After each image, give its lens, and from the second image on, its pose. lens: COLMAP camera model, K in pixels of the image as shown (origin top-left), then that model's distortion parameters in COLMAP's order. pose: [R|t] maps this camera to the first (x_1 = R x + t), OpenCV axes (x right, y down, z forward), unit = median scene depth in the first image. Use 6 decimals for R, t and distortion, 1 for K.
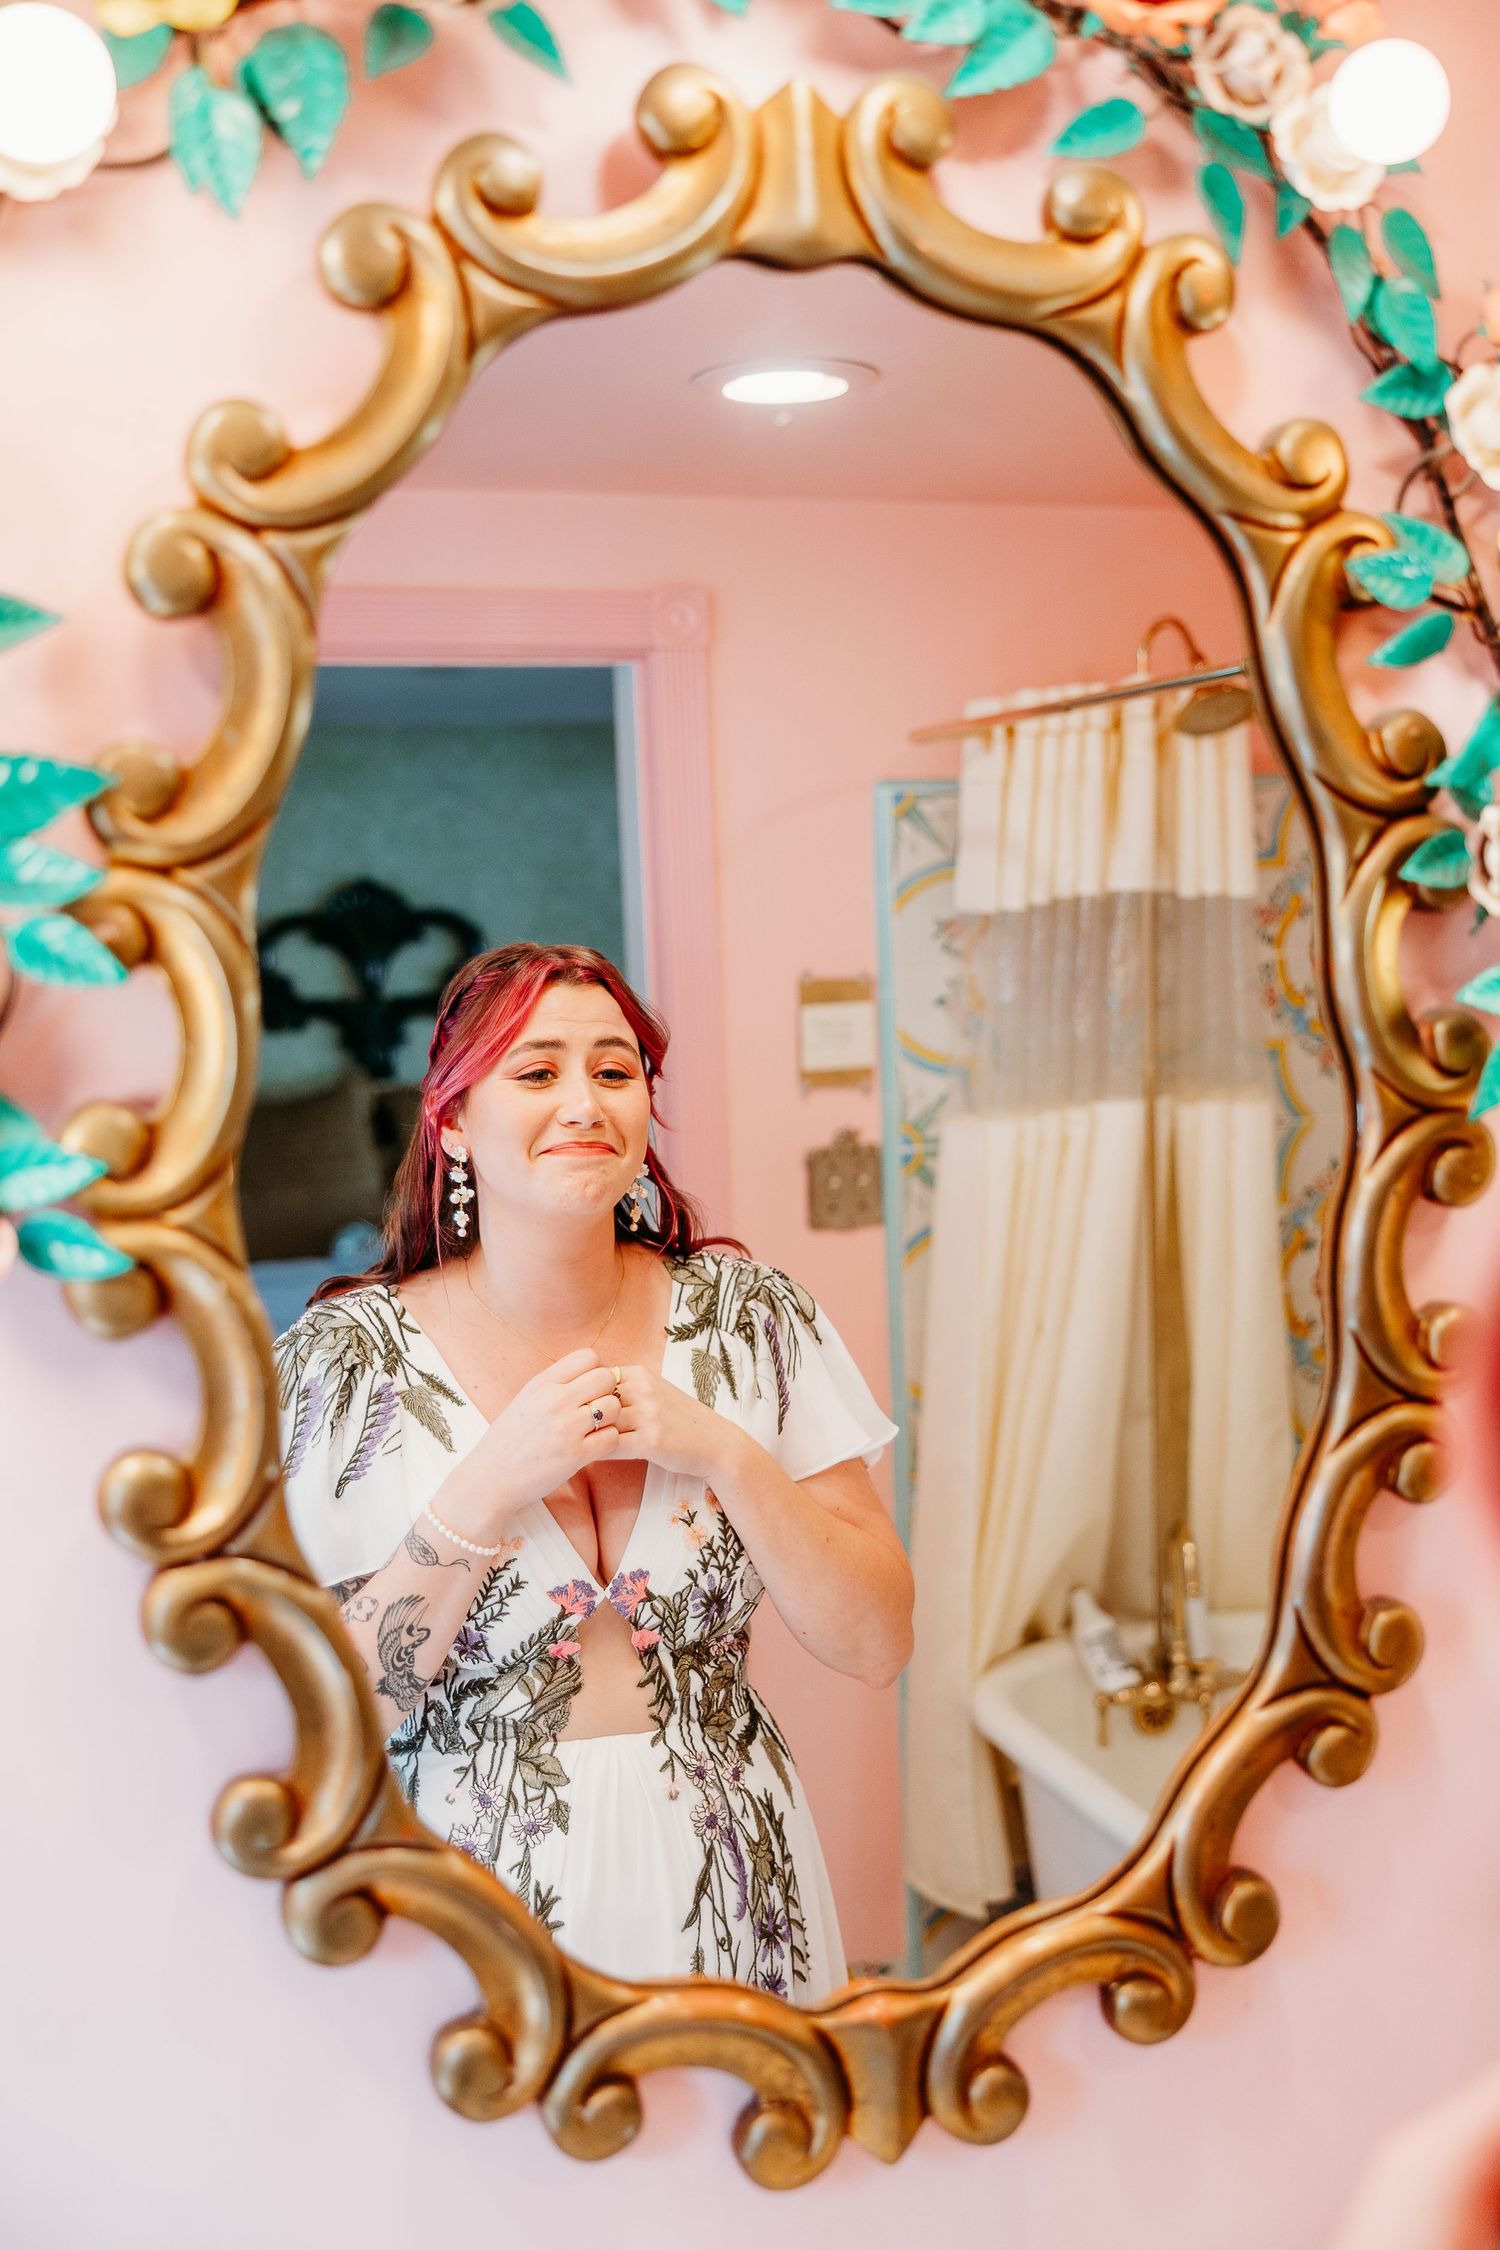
lens RADIAL K [[2347.4, 0, 750.0], [0, 2347.4, 1125.0], [0, 0, 1]] dist [-0.002643, 0.003378]
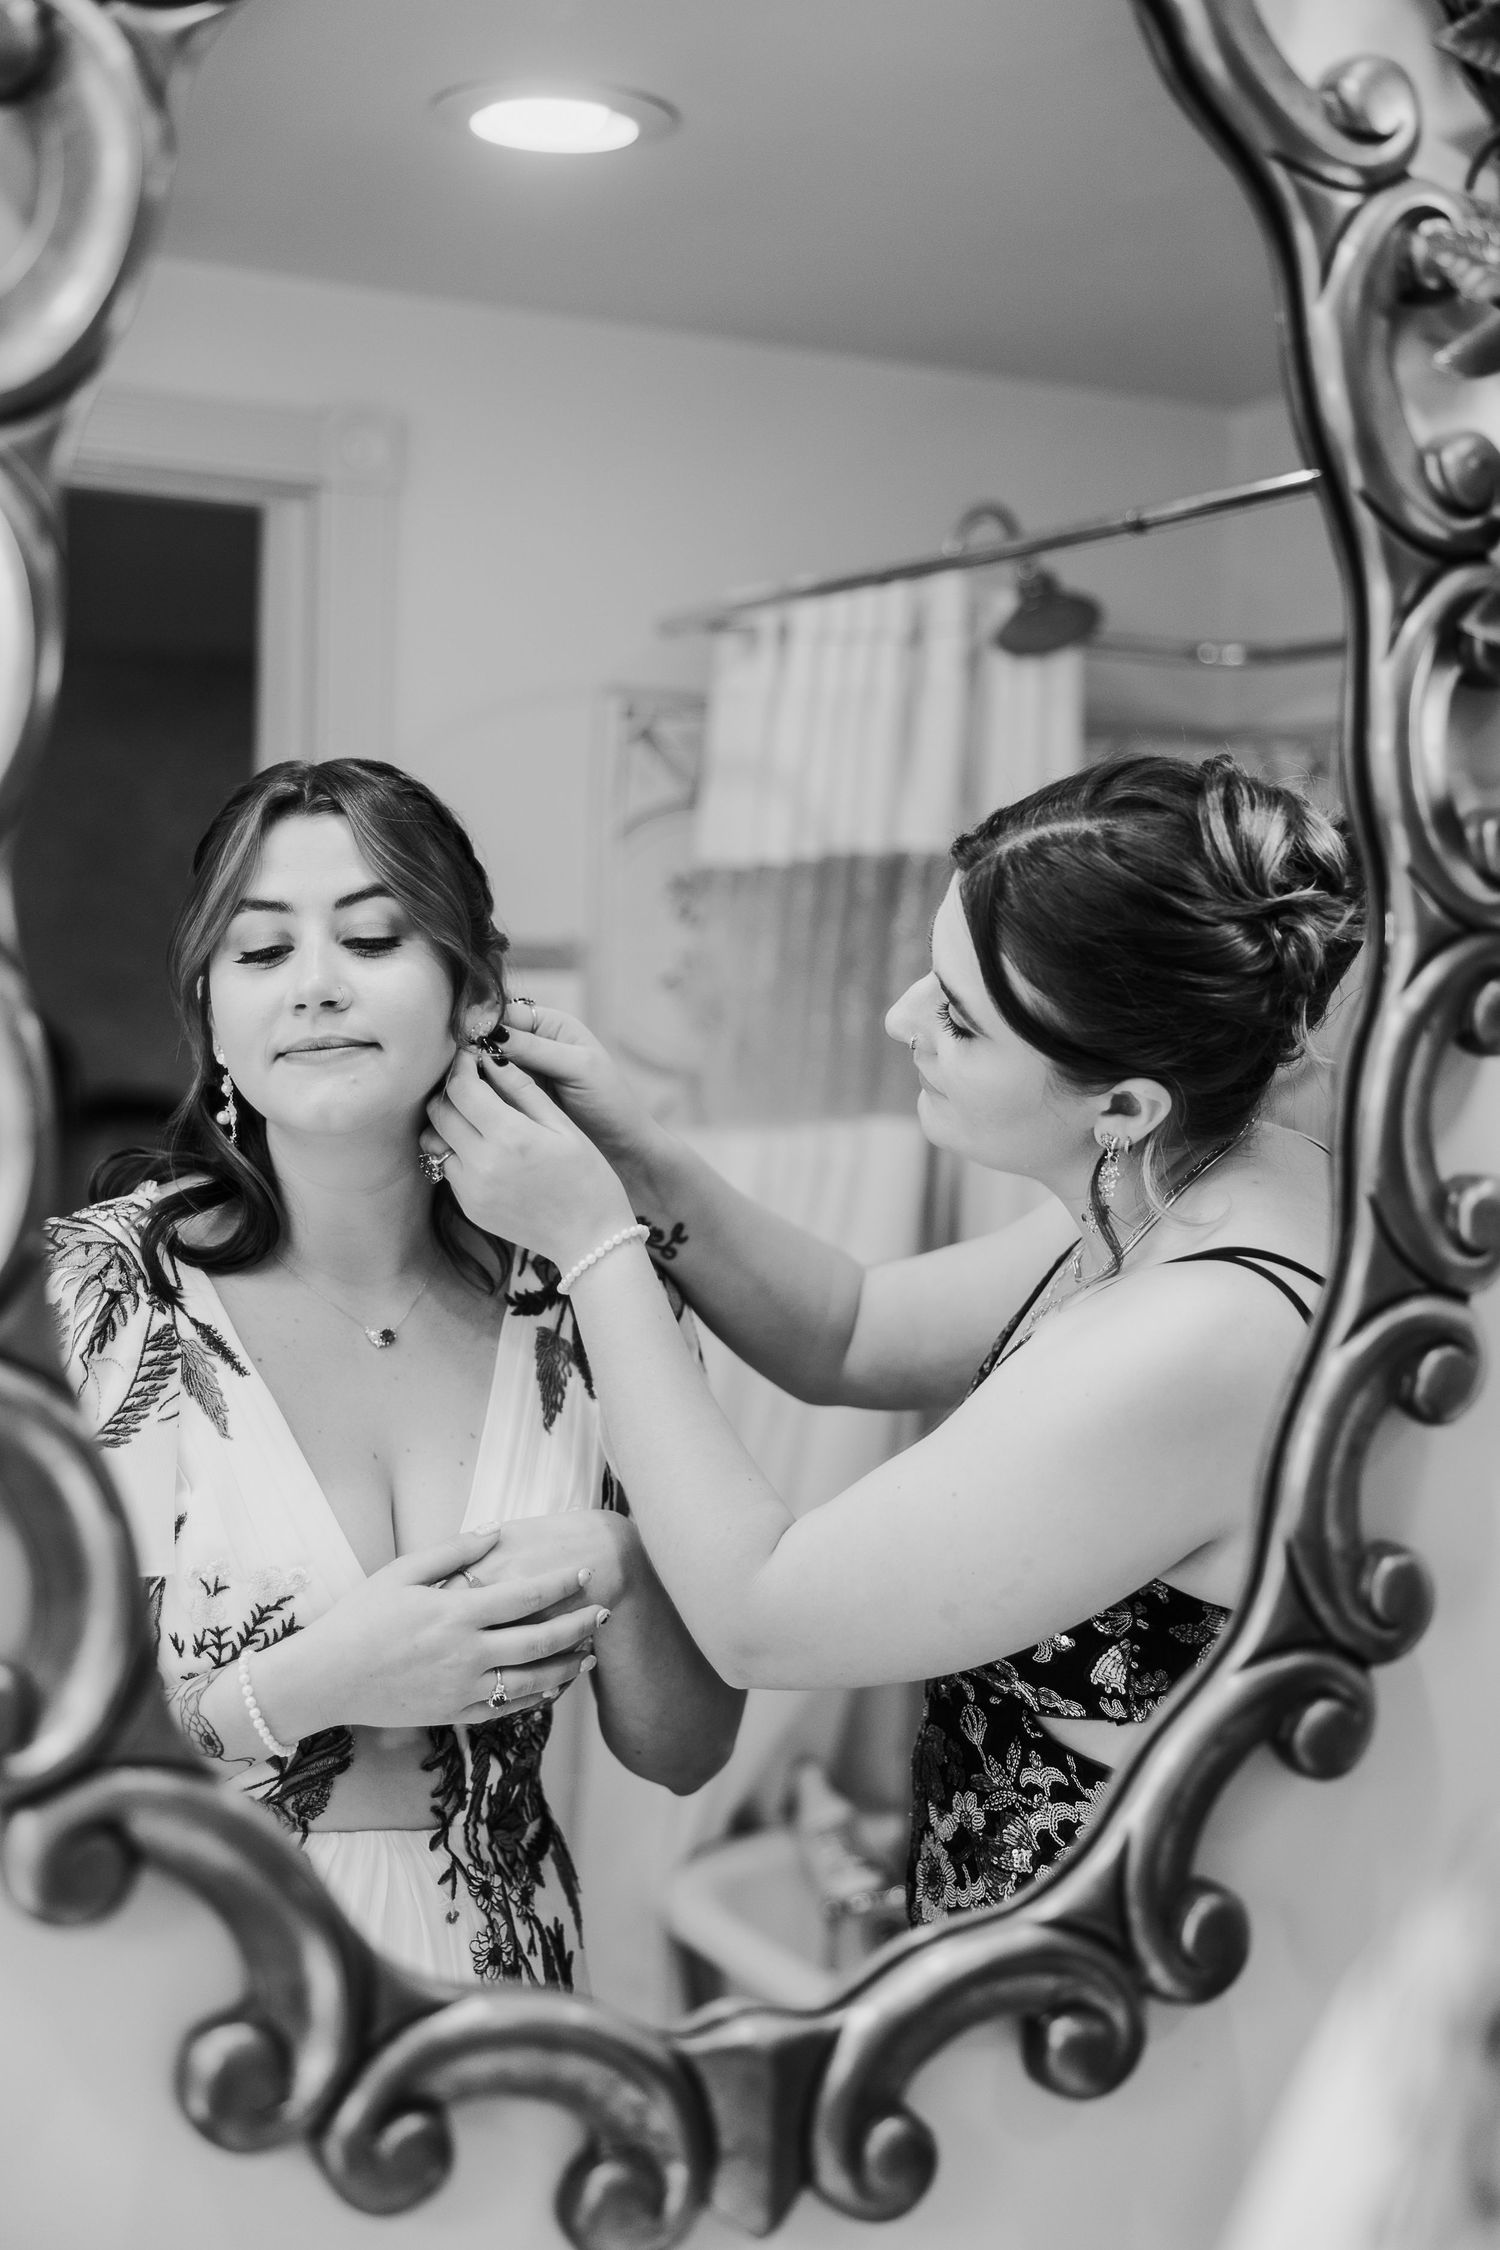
lens RADIAL K [[3127.6, 0, 750.0], [0, 3127.6, 1125.0], [0, 0, 1]] dist [0.035938, 0.025270]
pose [[0.987490, 0.058352, 0.146488, -0.109968], [-0.051097, 0.997296, -0.052810, 0.130852], [-0.149173, 0.044664, 0.987802, -0.023763]]
